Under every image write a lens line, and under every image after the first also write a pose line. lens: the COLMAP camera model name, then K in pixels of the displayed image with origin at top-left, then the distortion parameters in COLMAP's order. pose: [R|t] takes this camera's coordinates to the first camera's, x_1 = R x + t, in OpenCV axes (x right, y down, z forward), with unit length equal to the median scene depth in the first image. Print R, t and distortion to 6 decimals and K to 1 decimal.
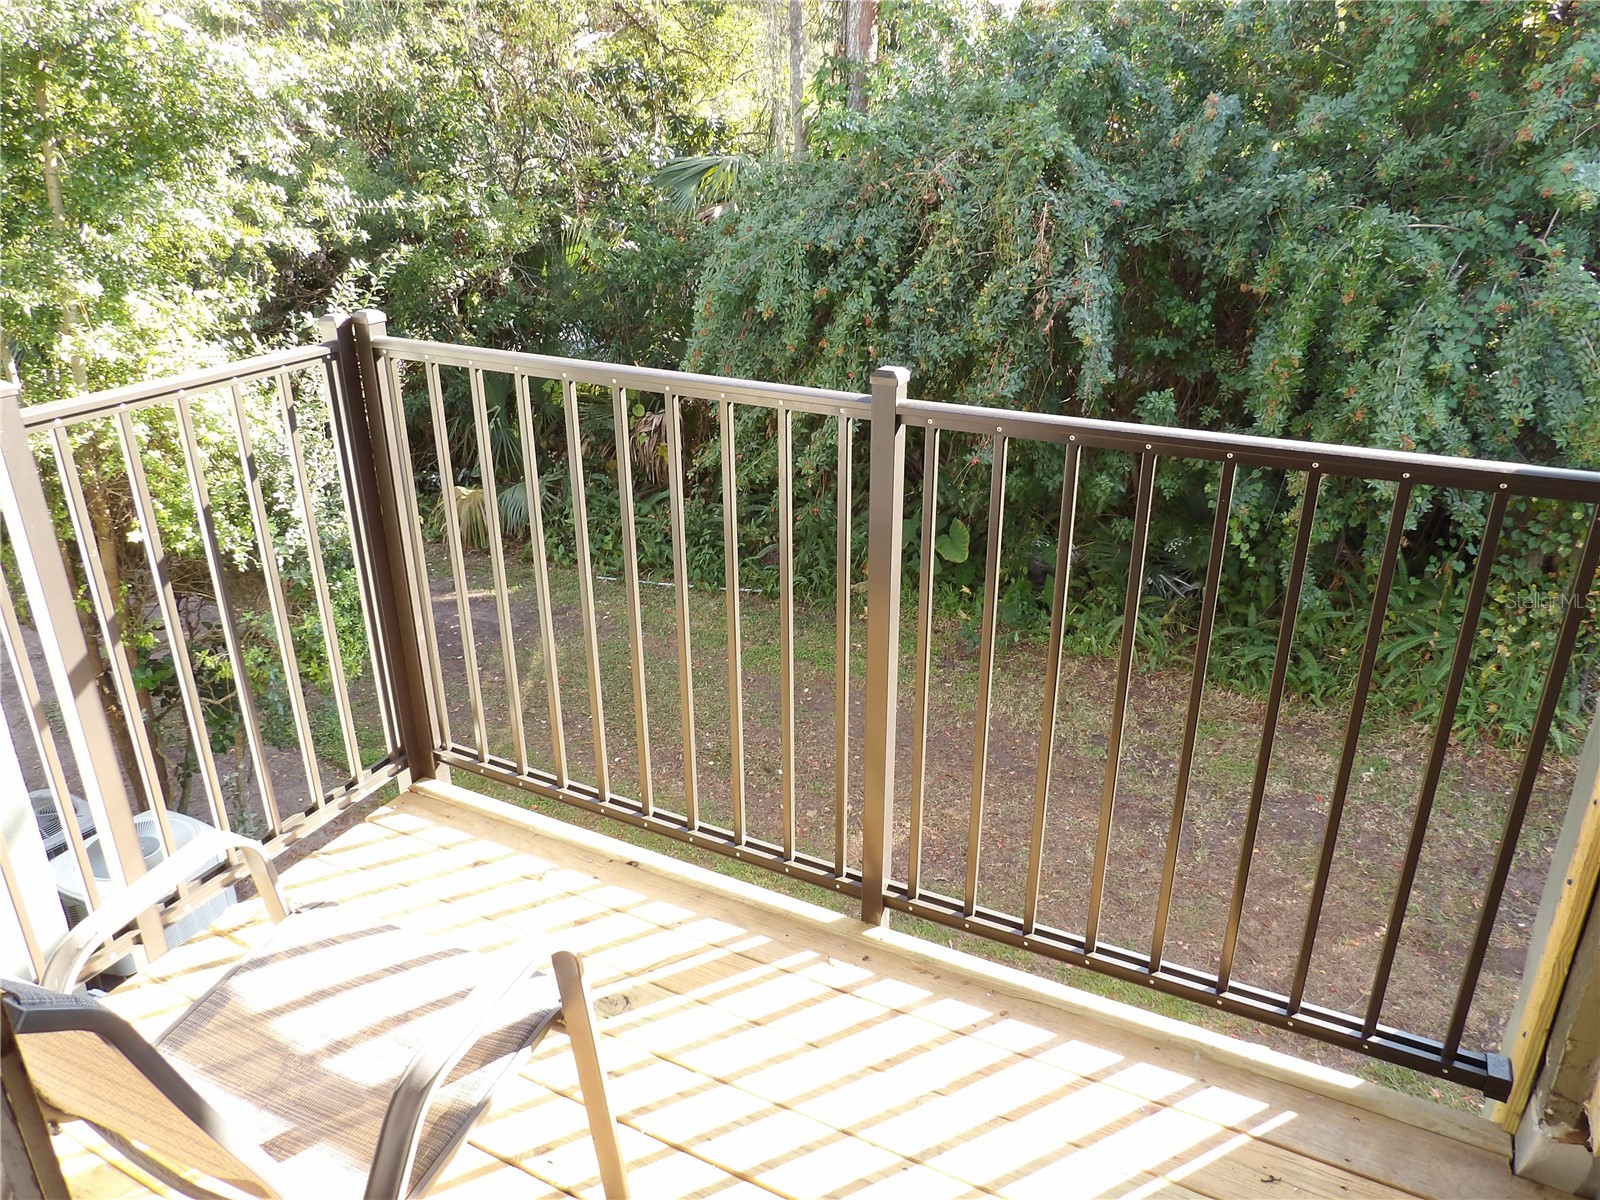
lens RADIAL K [[1144.6, 0, 800.0], [0, 1144.6, 600.0], [0, 0, 1]] dist [-0.007614, -0.001631]
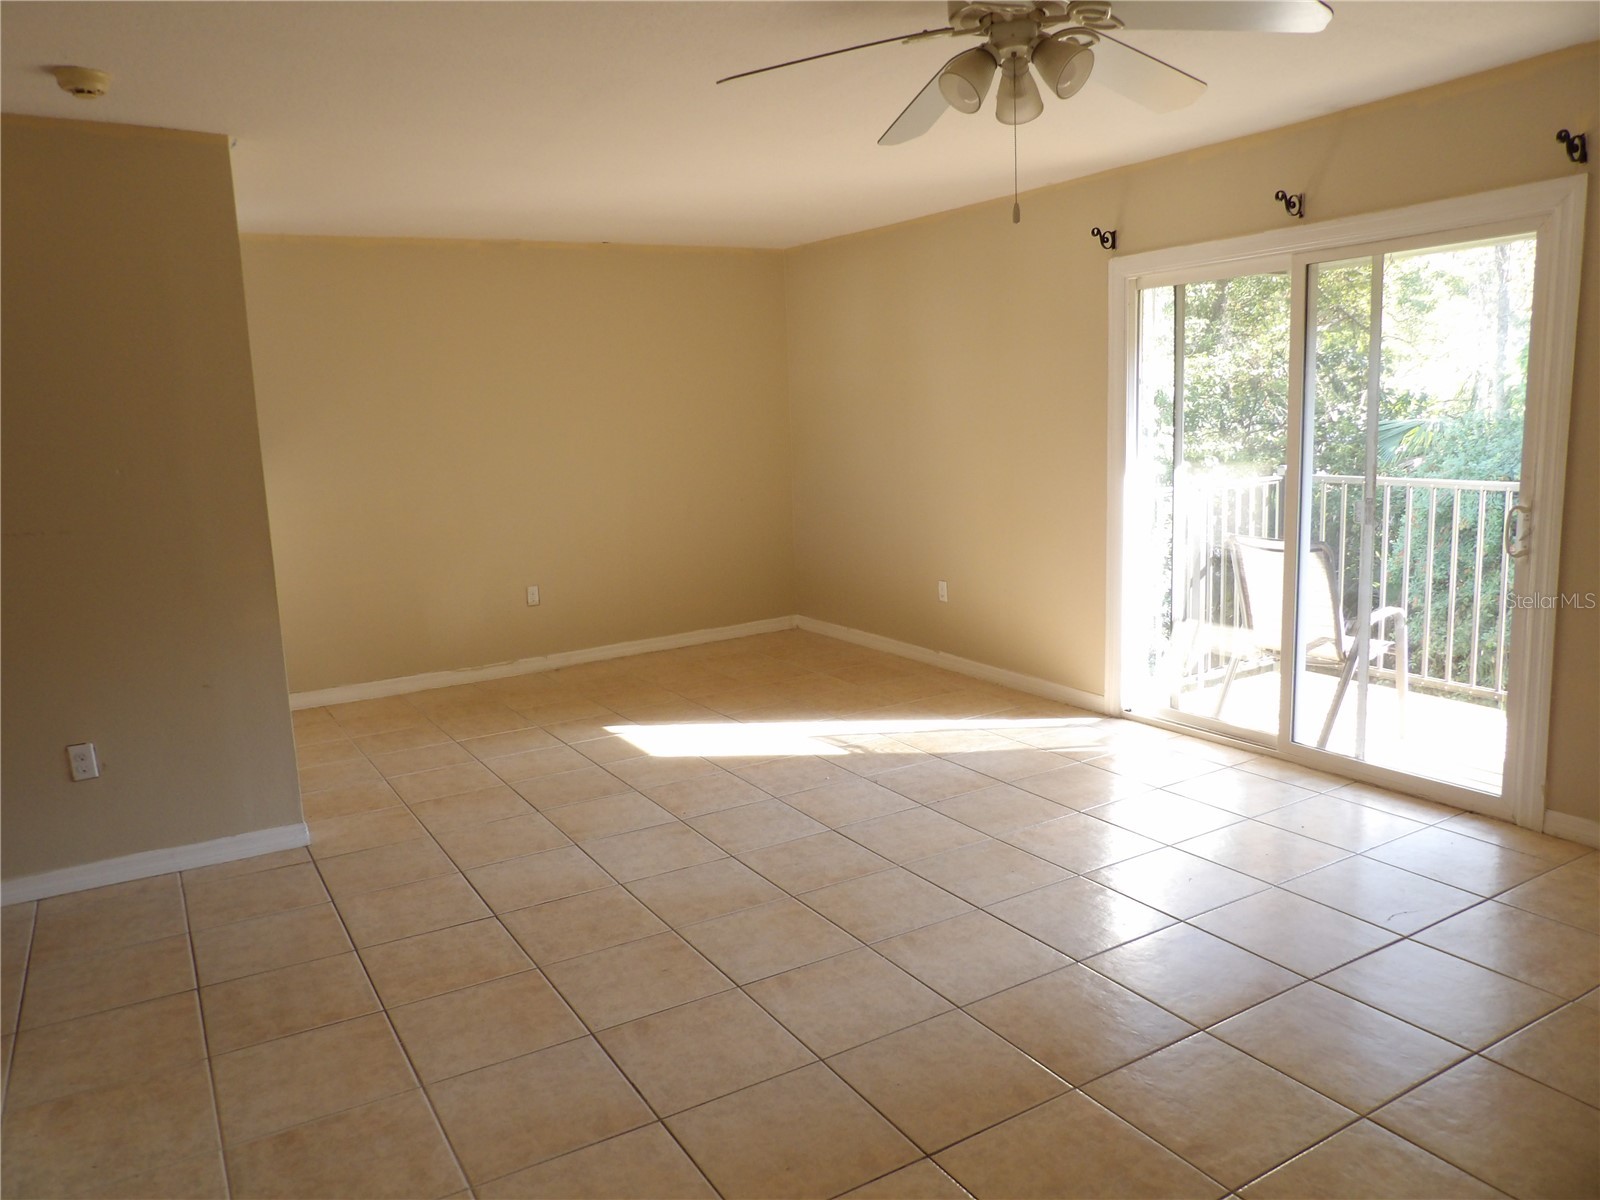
lens RADIAL K [[1144.6, 0, 800.0], [0, 1144.6, 600.0], [0, 0, 1]] dist [-0.007614, -0.001631]
pose [[0.854096, 0.055146, -0.517184, 0.001948], [-0.169422, 0.969628, -0.176401, 0.110666], [0.491748, 0.238286, 0.837498, -0.260994]]
